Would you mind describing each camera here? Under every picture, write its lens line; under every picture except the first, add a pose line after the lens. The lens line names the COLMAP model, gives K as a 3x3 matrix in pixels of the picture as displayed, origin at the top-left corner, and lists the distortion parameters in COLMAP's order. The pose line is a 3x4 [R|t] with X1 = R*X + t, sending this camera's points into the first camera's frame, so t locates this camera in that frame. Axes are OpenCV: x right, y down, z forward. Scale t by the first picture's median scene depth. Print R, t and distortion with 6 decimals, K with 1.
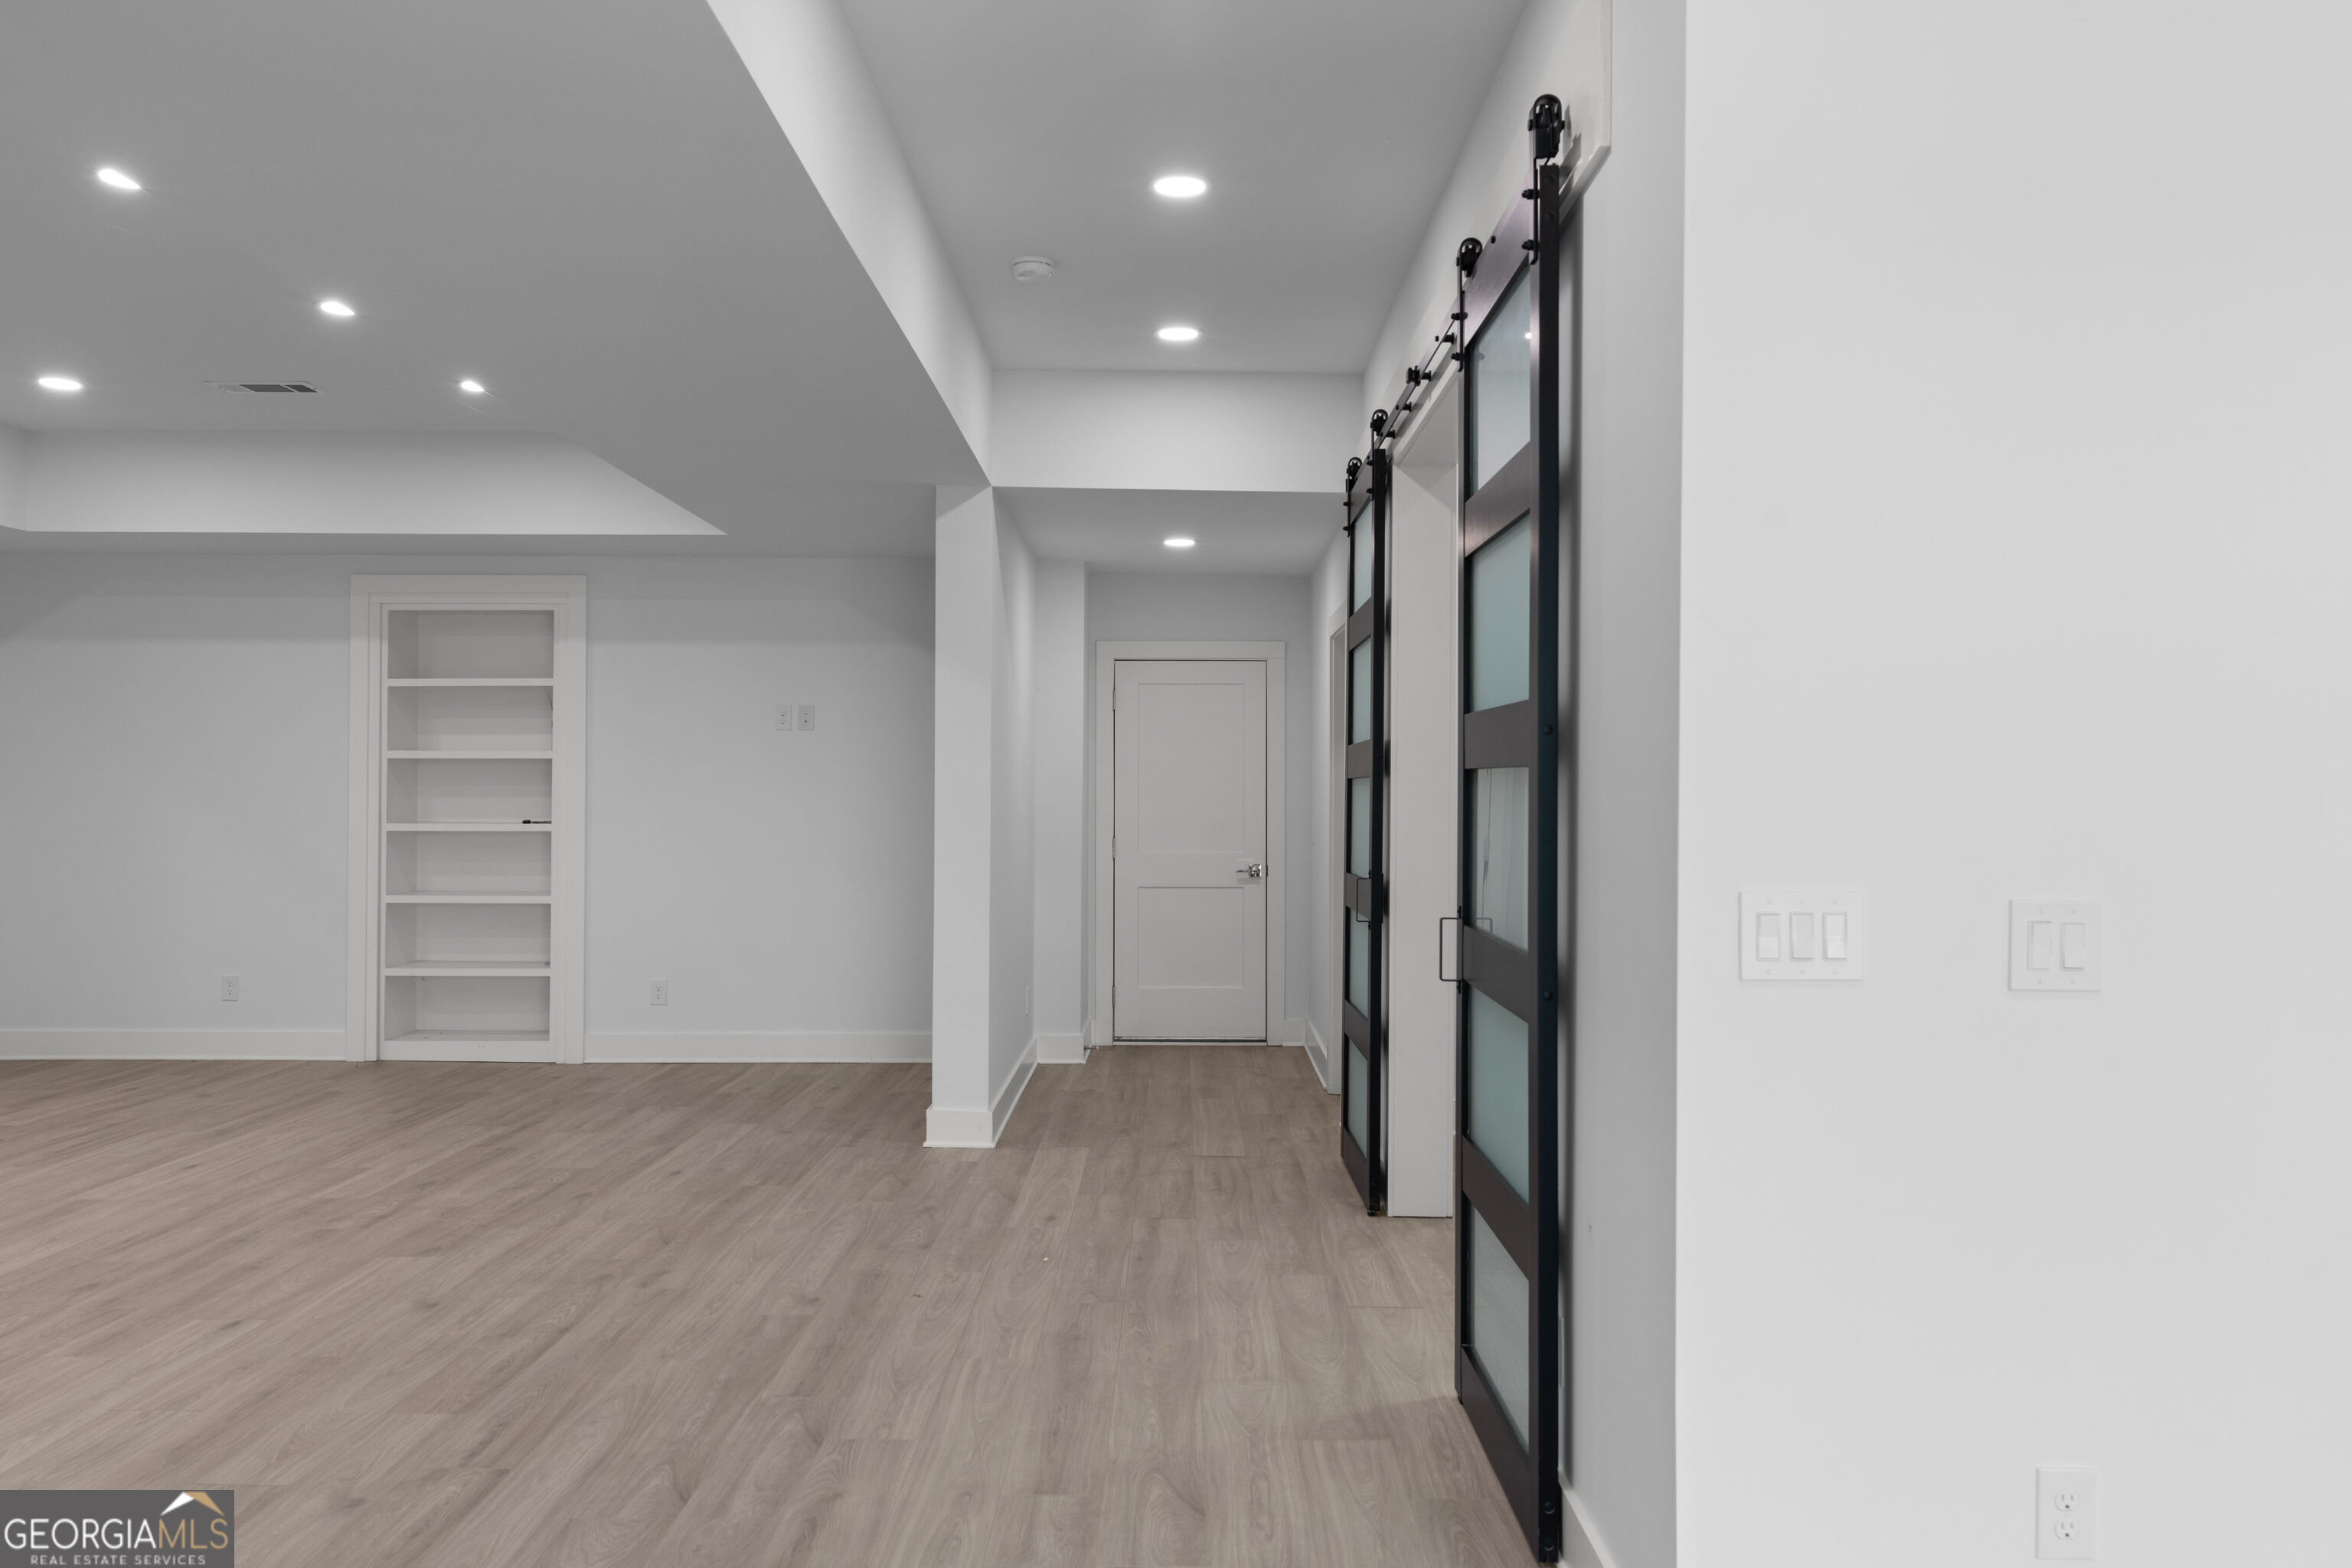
lens RADIAL K [[1841.5, 0, 1175.8], [0, 1841.5, 790.4], [0, 0, 1]] dist [0.011321, 0.002240]
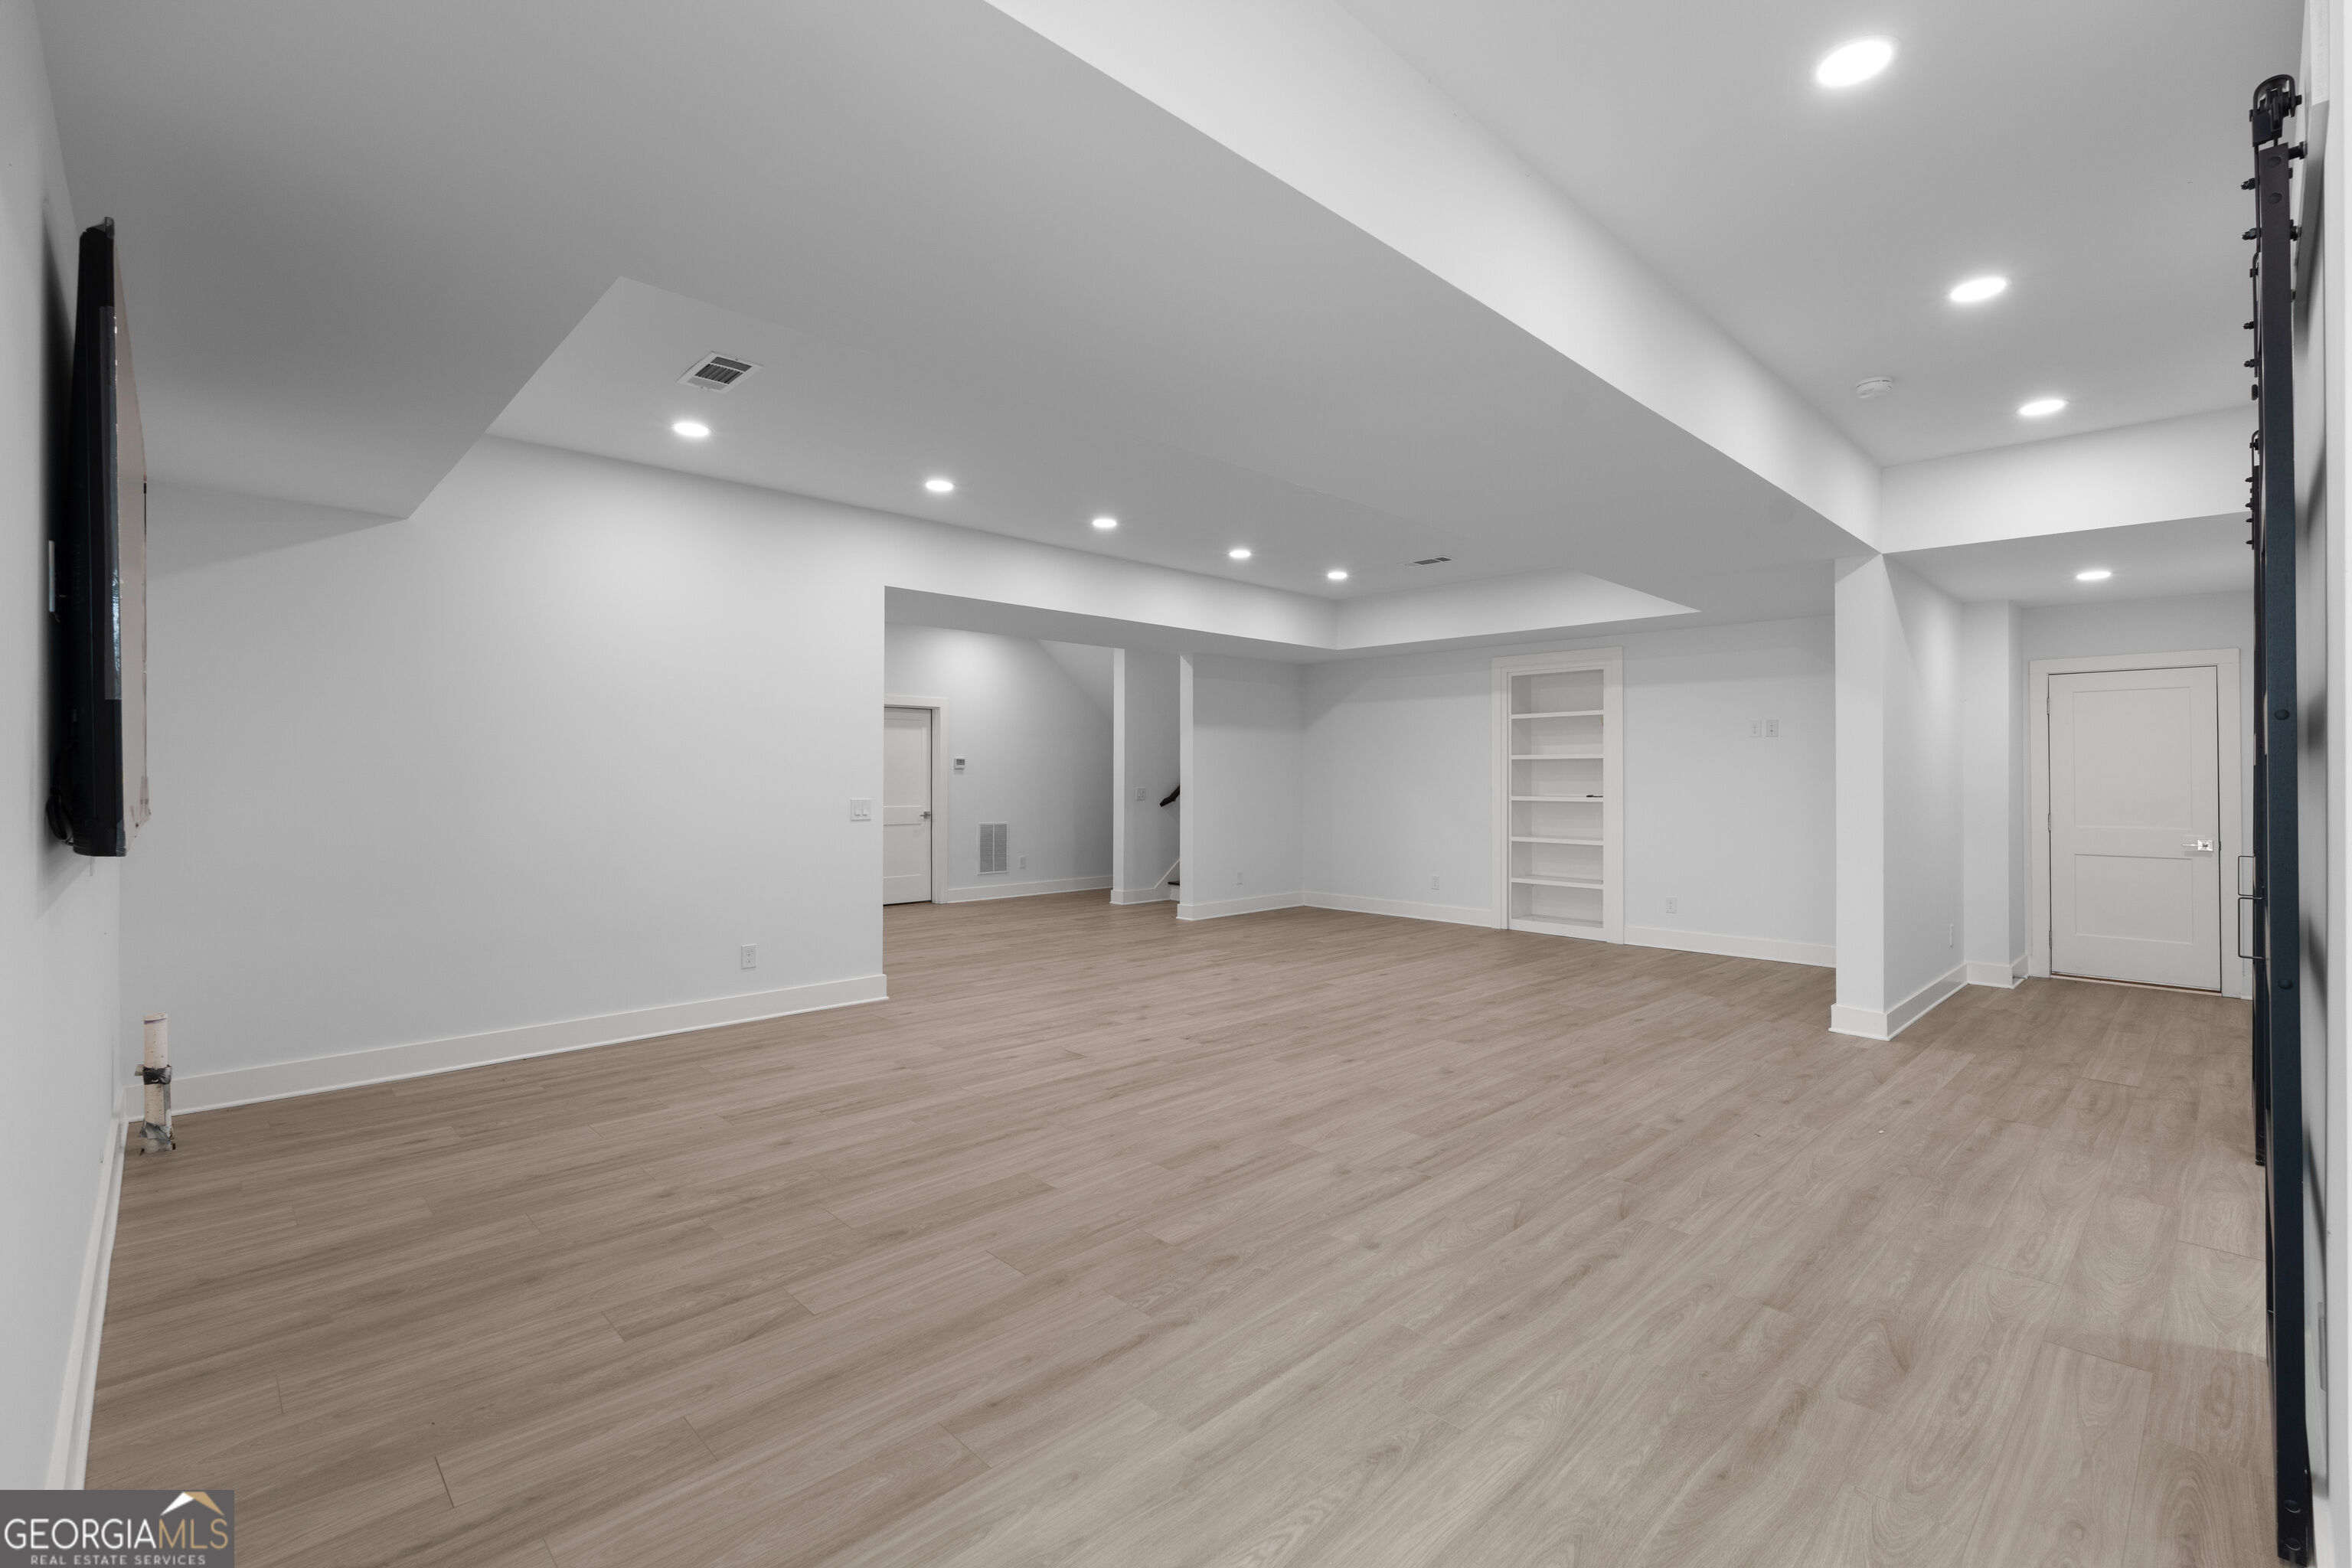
lens RADIAL K [[1046.3, 0, 1176.7], [0, 1046.3, 770.6], [0, 0, 1]] dist [0.003084, -0.000516]
pose [[0.695231, -0.005195, -0.718767, 0.114468], [0.000610, 0.999978, -0.006637, -0.000205], [0.718786, 0.004176, 0.695219, 0.107529]]
